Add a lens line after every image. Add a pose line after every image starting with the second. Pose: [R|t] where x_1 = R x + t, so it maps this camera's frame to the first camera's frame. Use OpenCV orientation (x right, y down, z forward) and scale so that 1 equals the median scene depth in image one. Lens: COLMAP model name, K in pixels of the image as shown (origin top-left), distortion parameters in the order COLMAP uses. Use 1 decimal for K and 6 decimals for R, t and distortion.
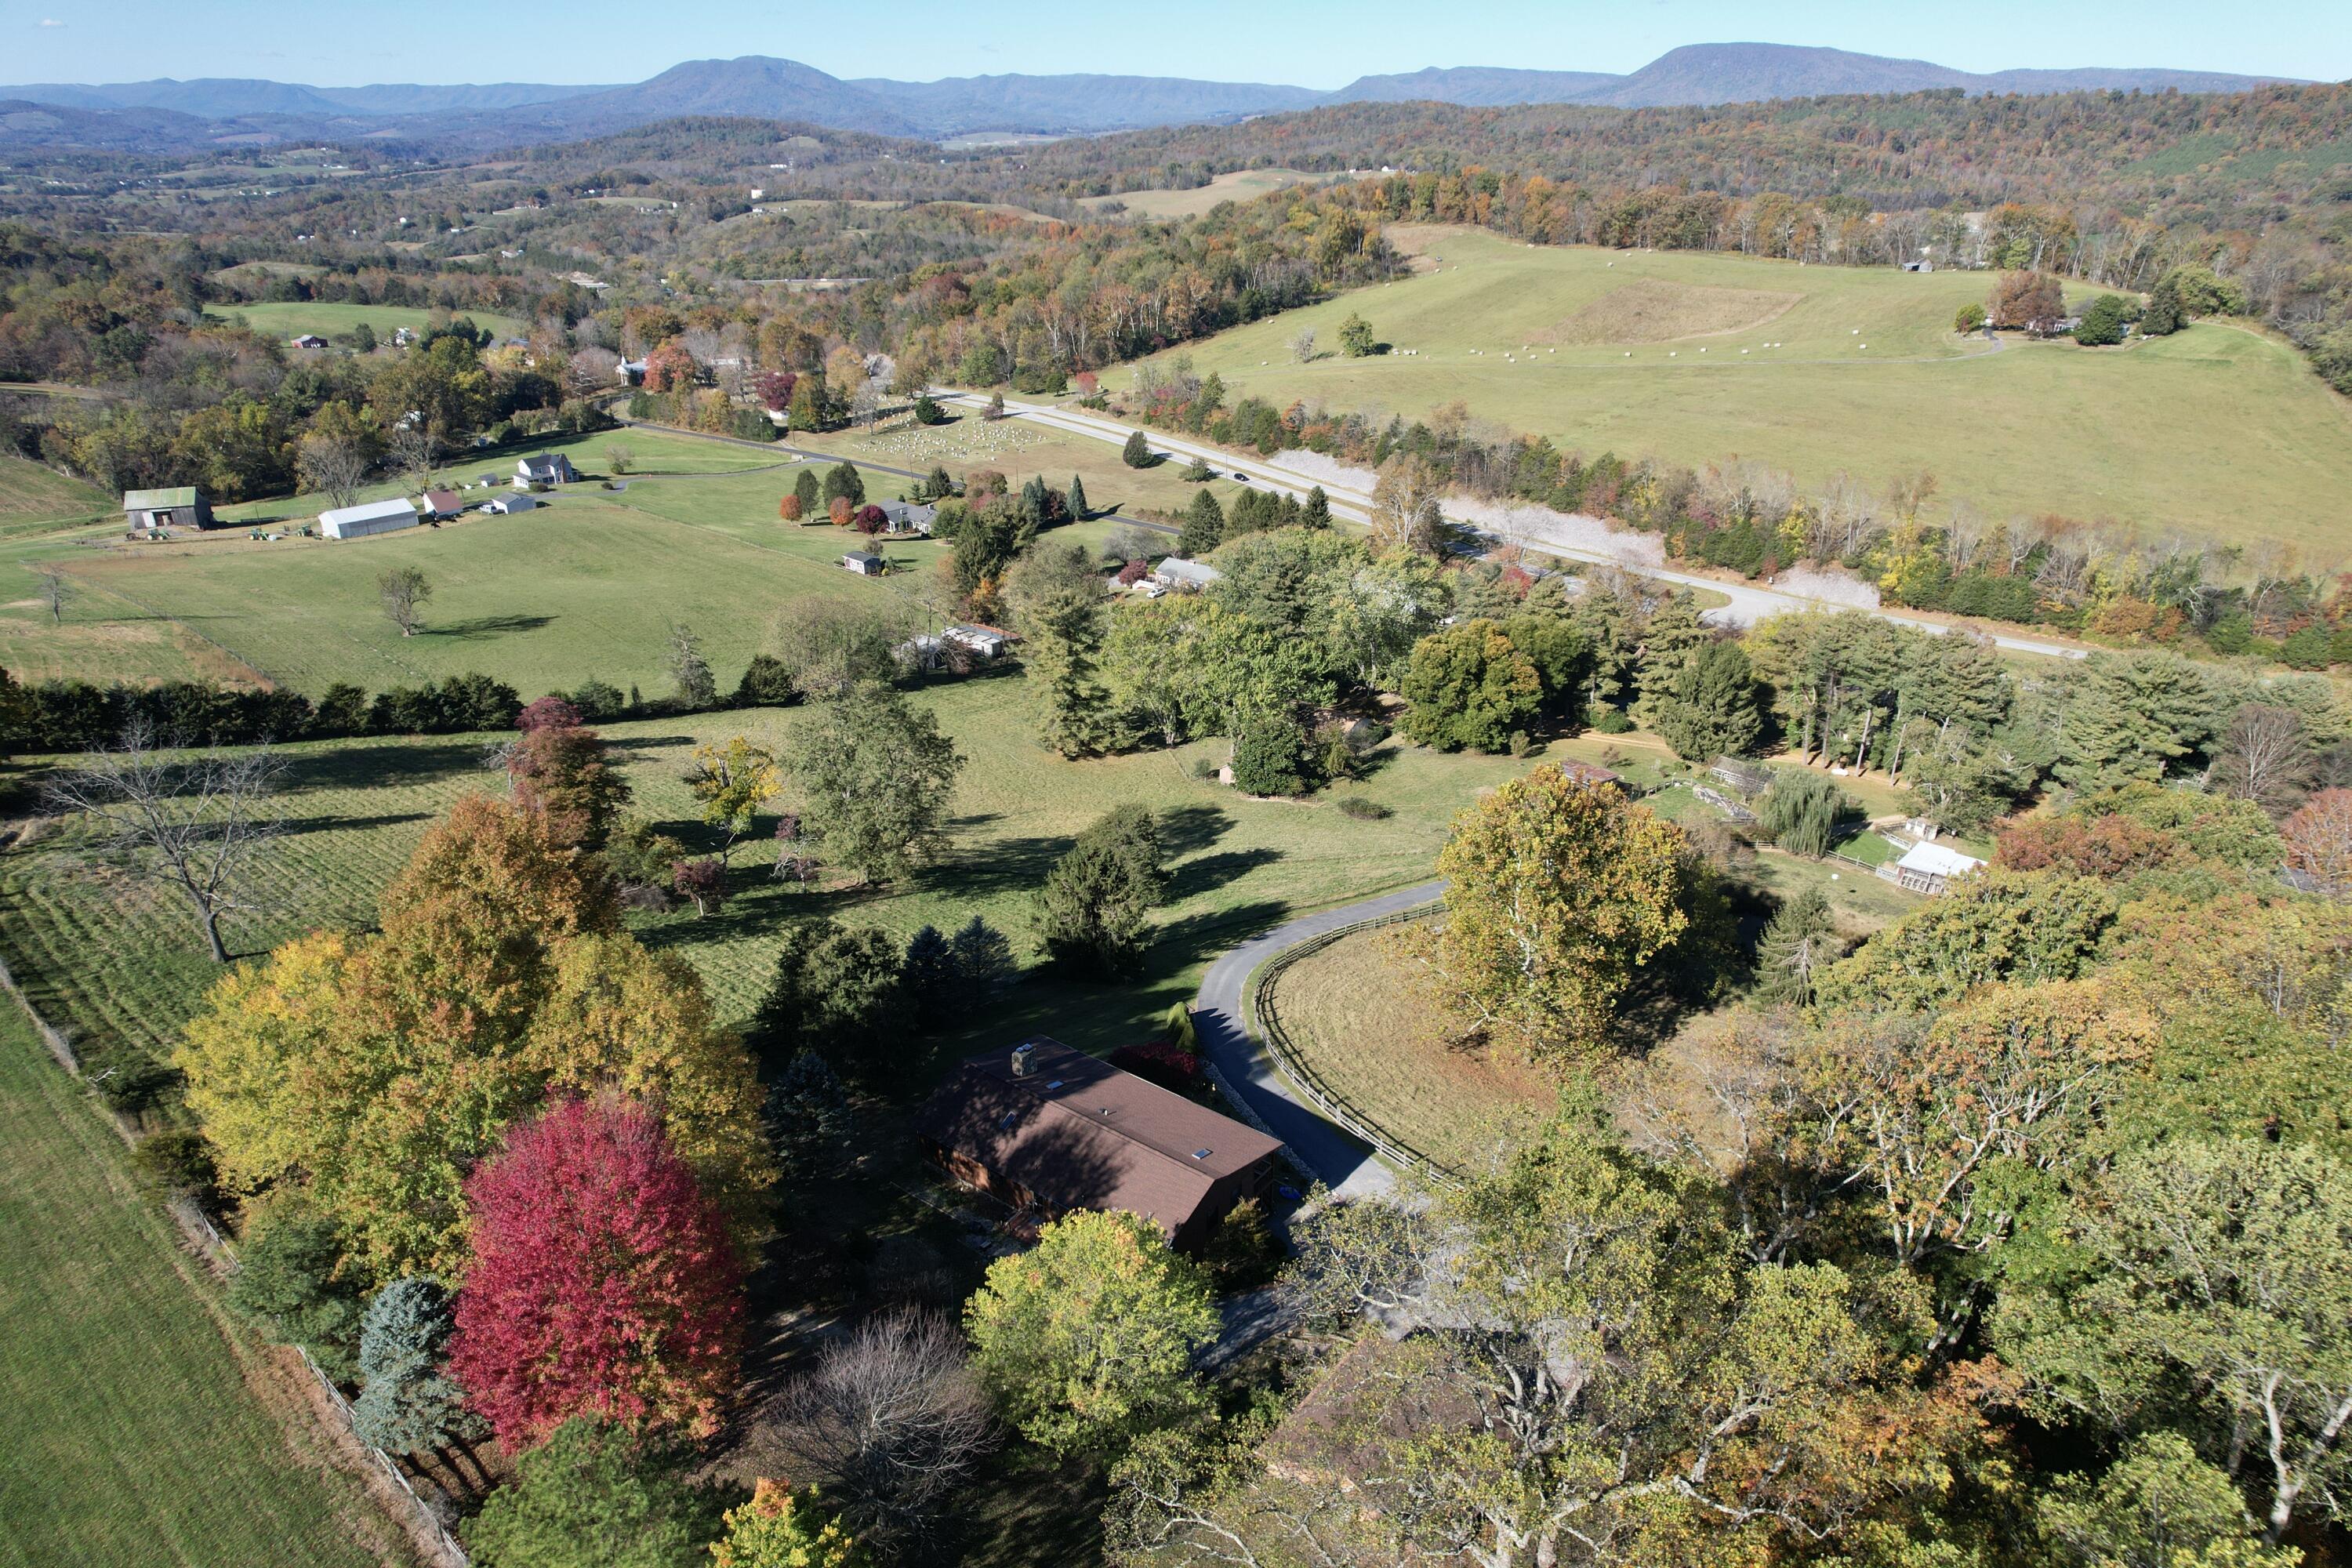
lens RADIAL K [[1507.1, 0, 1176.0], [0, 1507.1, 784.0], [0, 0, 1]] dist [-0.072049, 0.058872]
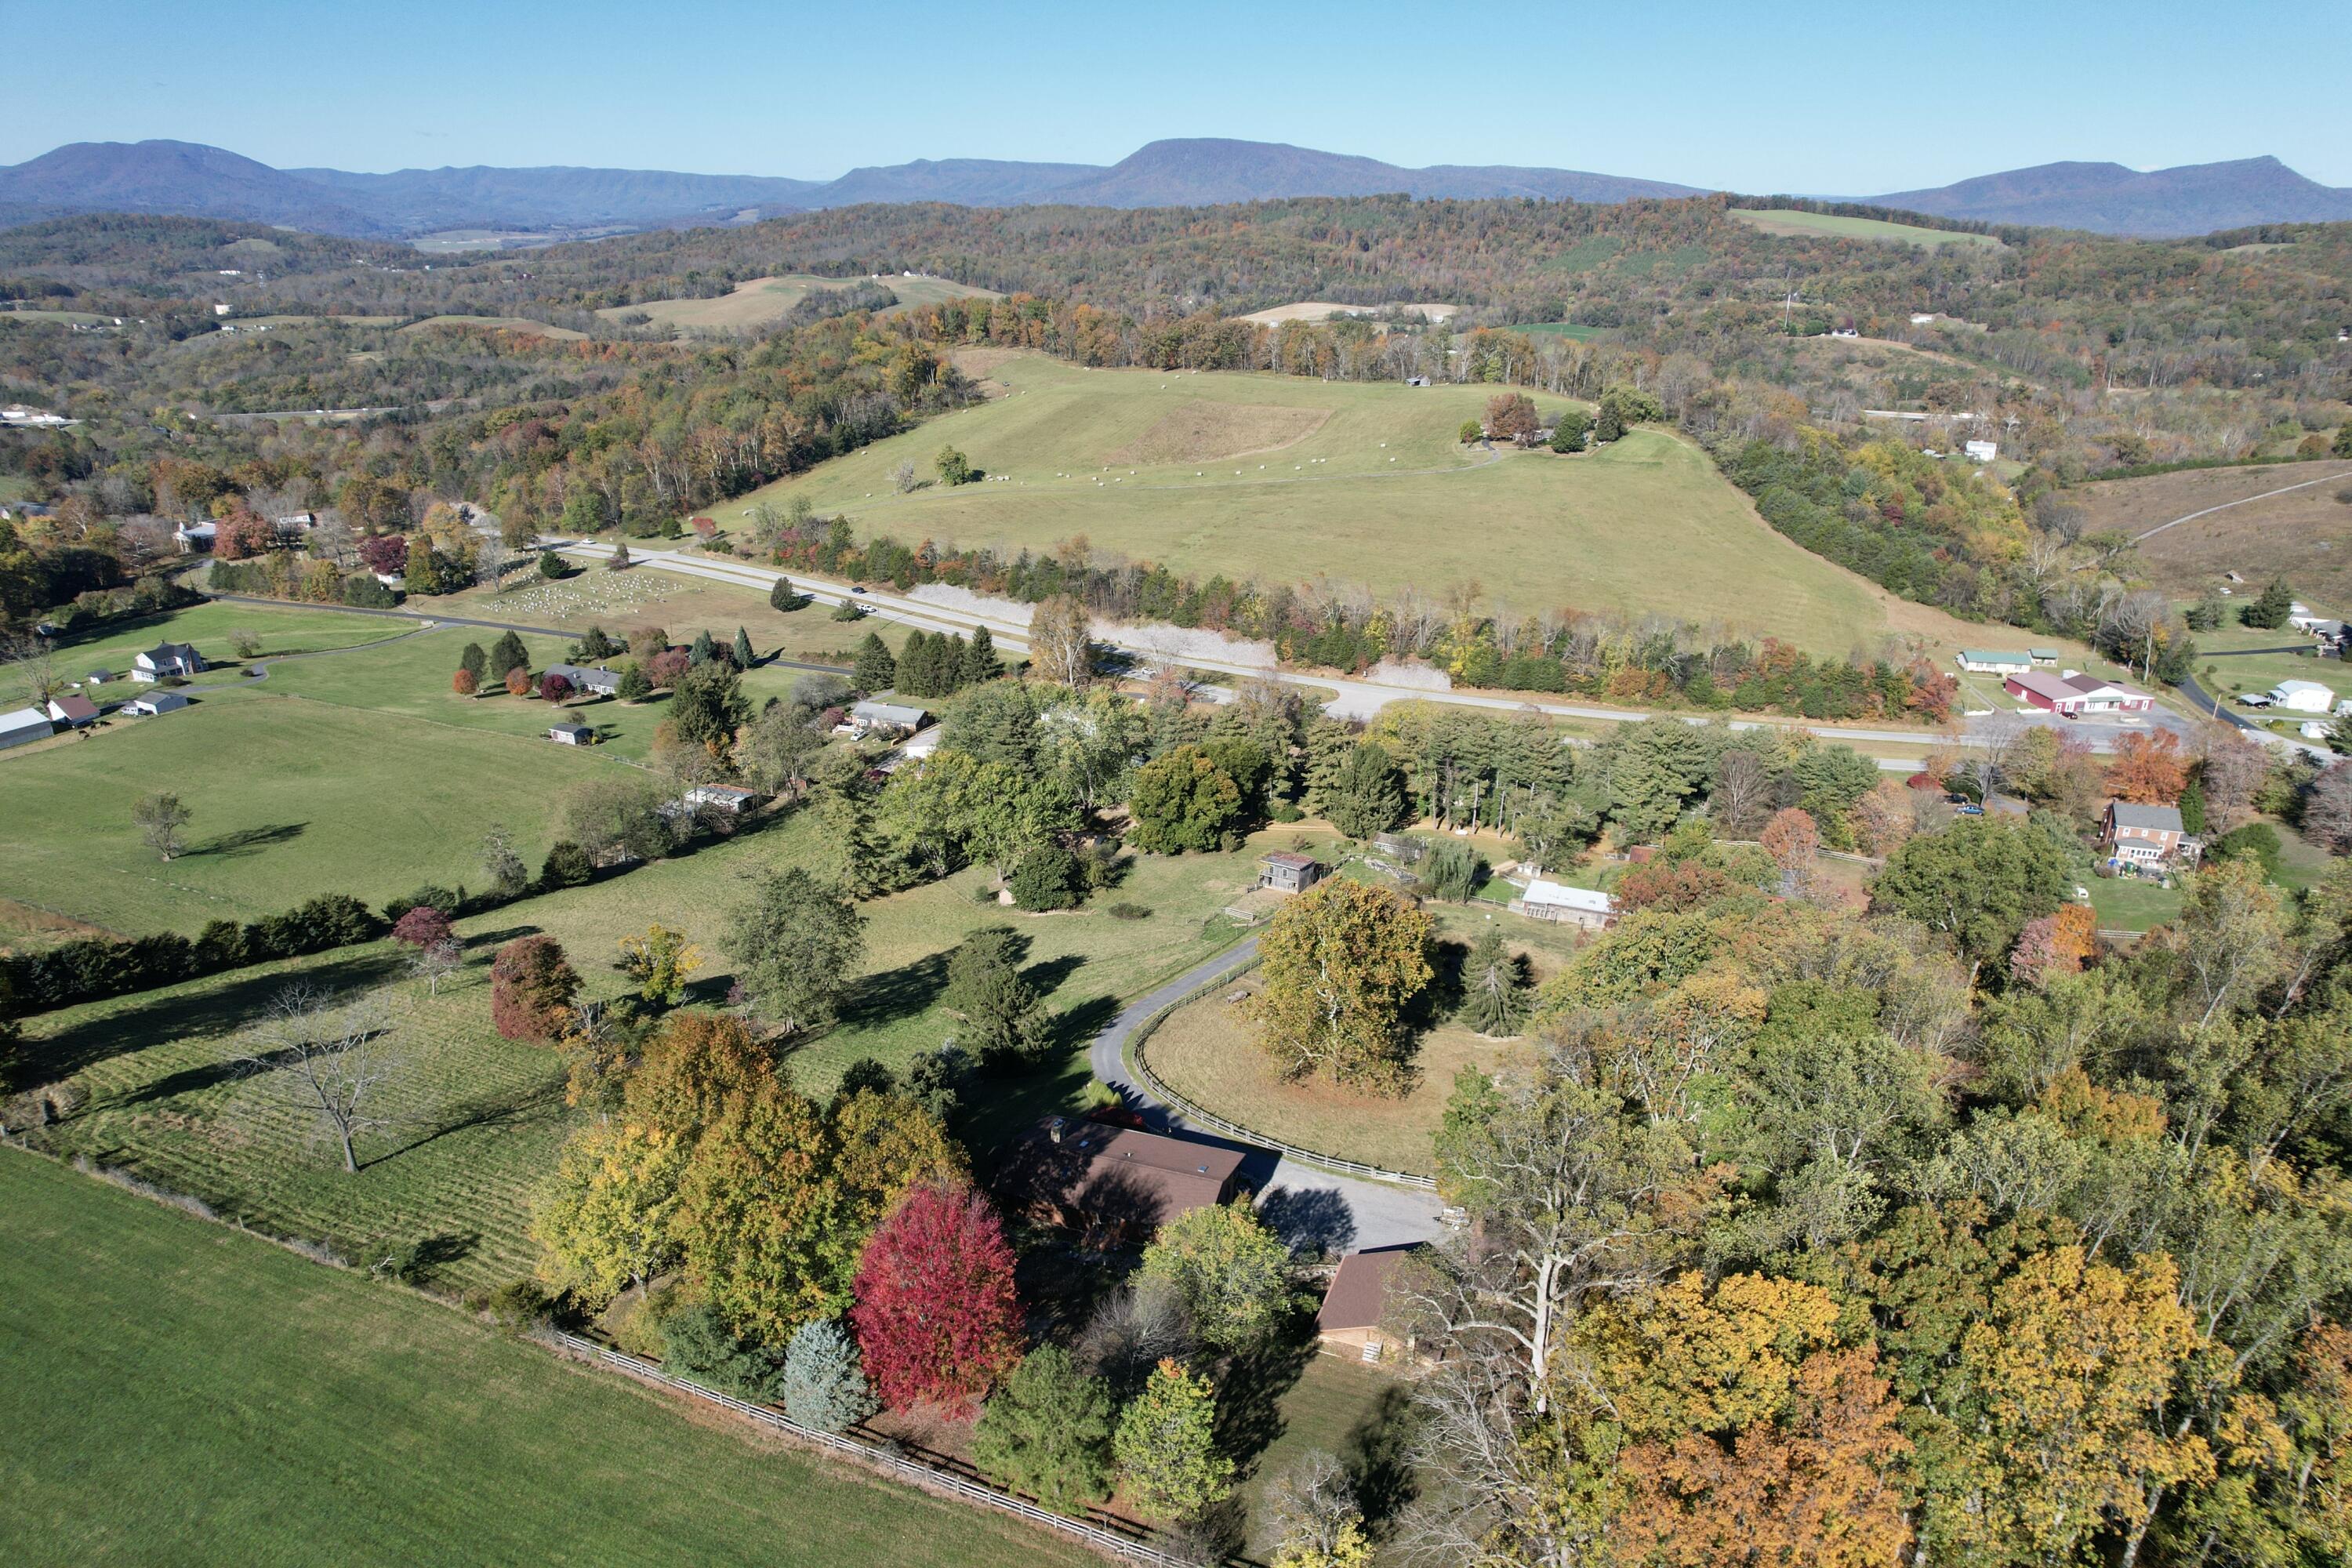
lens RADIAL K [[1507.1, 0, 1176.0], [0, 1507.1, 784.0], [0, 0, 1]] dist [-0.072049, 0.058872]
pose [[0.951680, -0.108646, 0.287229, -0.106879], [0.123279, 0.991813, -0.033303, -0.024083], [-0.281260, 0.067104, 0.957283, -0.123456]]
